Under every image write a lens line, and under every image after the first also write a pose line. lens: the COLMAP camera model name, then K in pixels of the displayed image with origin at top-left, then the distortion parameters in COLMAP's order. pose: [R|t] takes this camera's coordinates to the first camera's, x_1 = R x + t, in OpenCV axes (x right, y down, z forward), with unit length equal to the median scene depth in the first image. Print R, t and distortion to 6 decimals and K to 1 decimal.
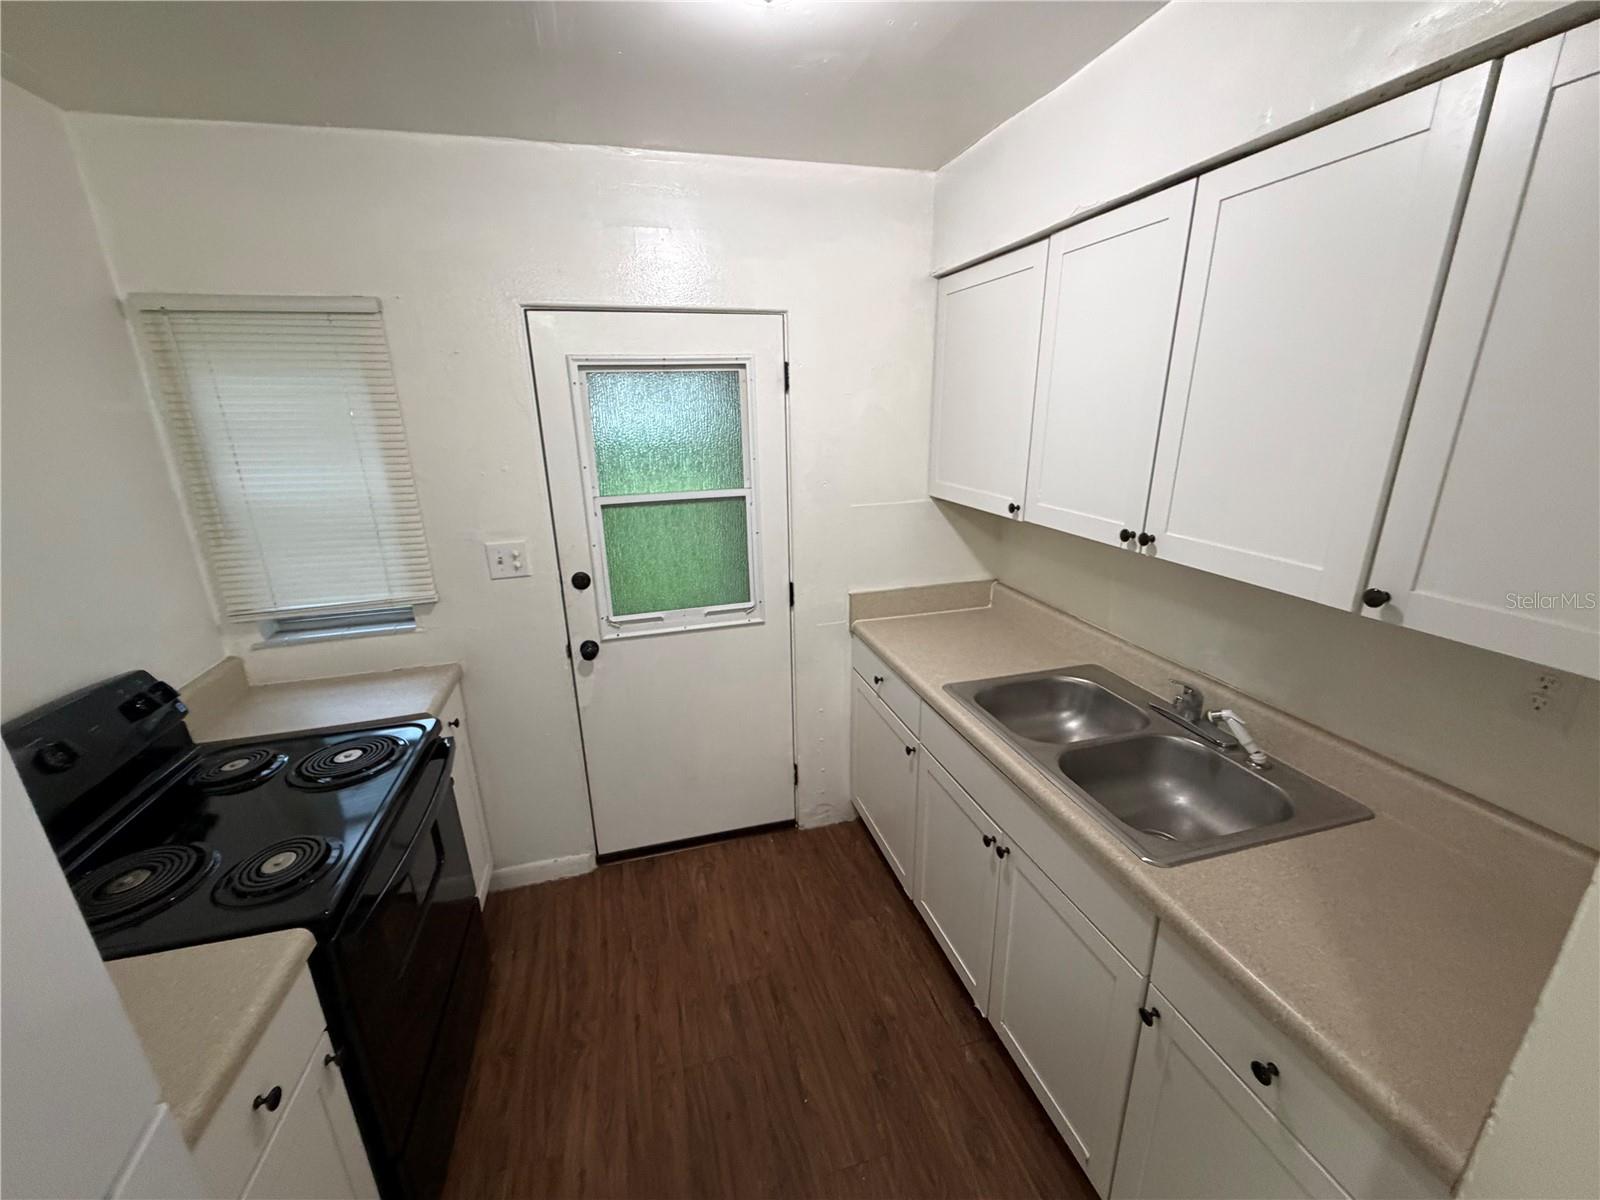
lens RADIAL K [[634.7, 0, 795.5], [0, 634.7, 604.4], [0, 0, 1]] dist [0.001020, -0.000766]
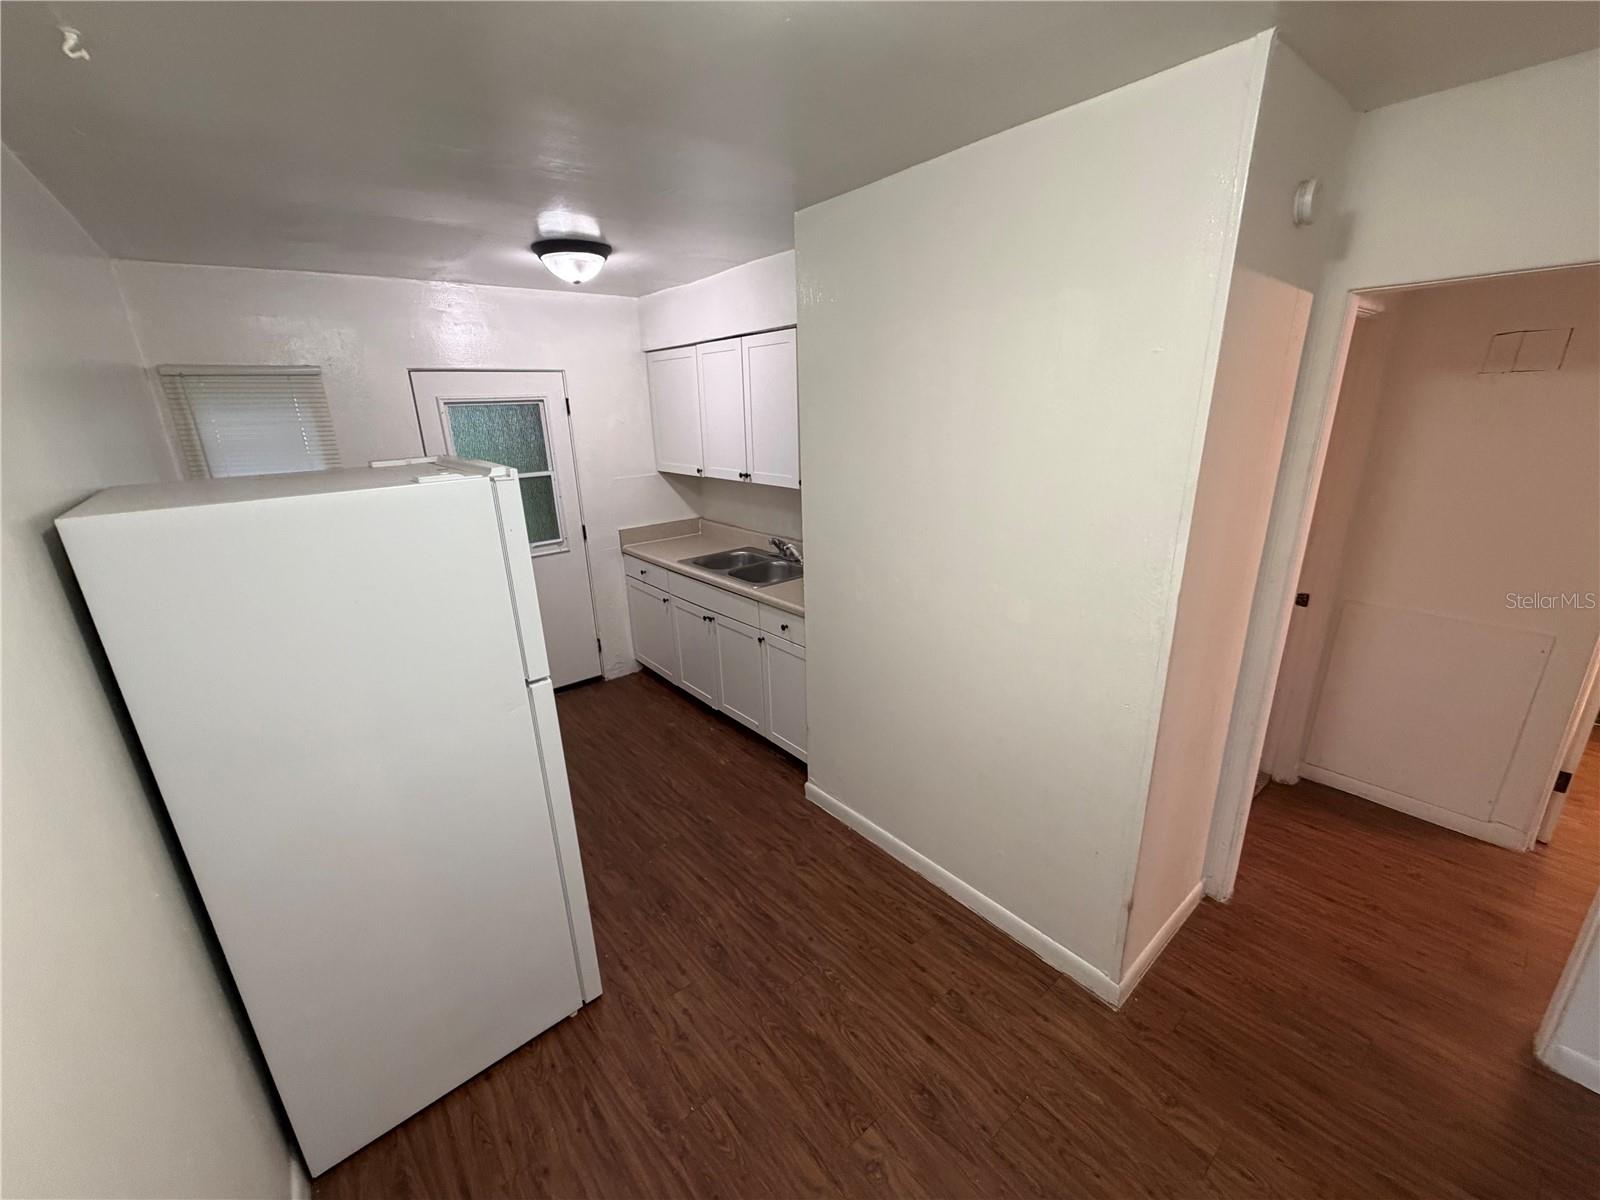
lens RADIAL K [[634.7, 0, 792.8], [0, 634.7, 601.0], [0, 0, 1]] dist [0.001020, -0.000766]
pose [[0.913262, -0.129951, 0.386089, -0.195346], [0.133898, 0.990853, 0.016779, 0.234436], [-0.384738, 0.036373, 0.922309, -0.857072]]
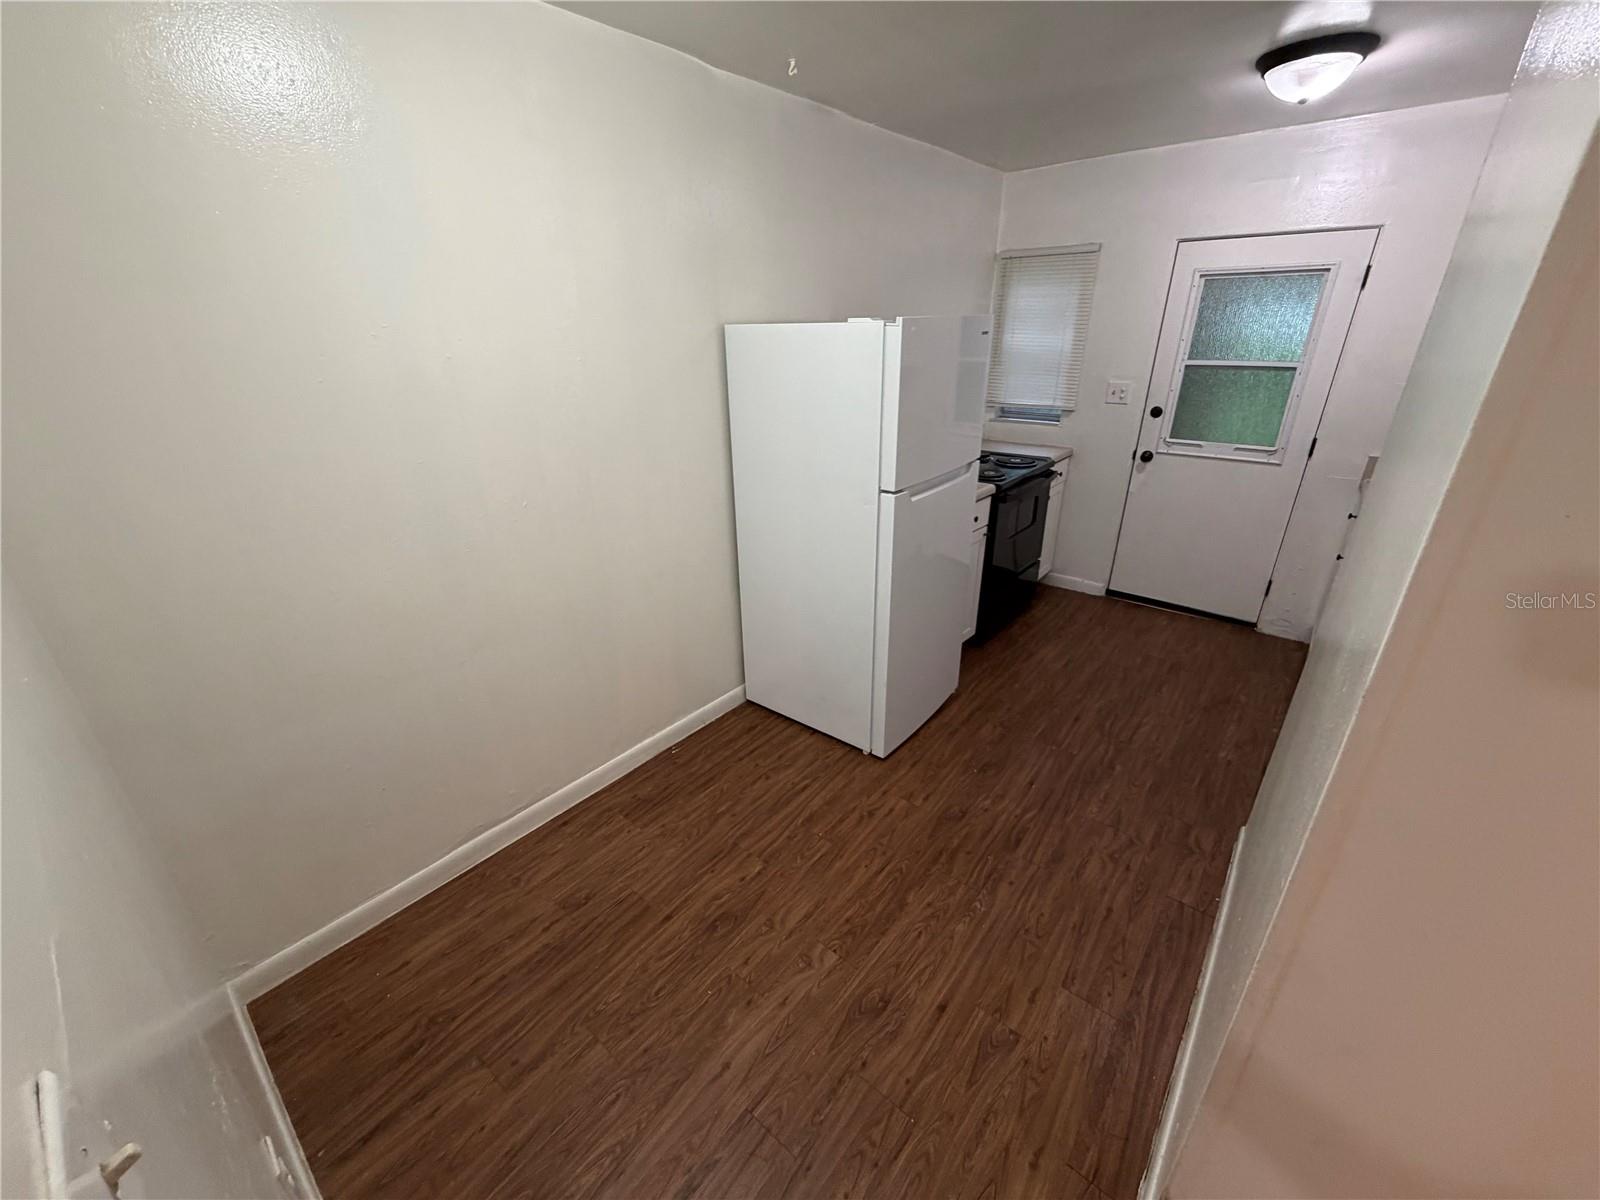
lens RADIAL K [[634.7, 0, 796.9], [0, 634.7, 600.0], [0, 0, 1]] dist [0.001020, -0.000766]
pose [[0.574951, 0.341623, -0.743455, 0.527412], [-0.244491, 0.938879, 0.242344, 0.254058], [0.780805, 0.042432, 0.623333, -0.752793]]
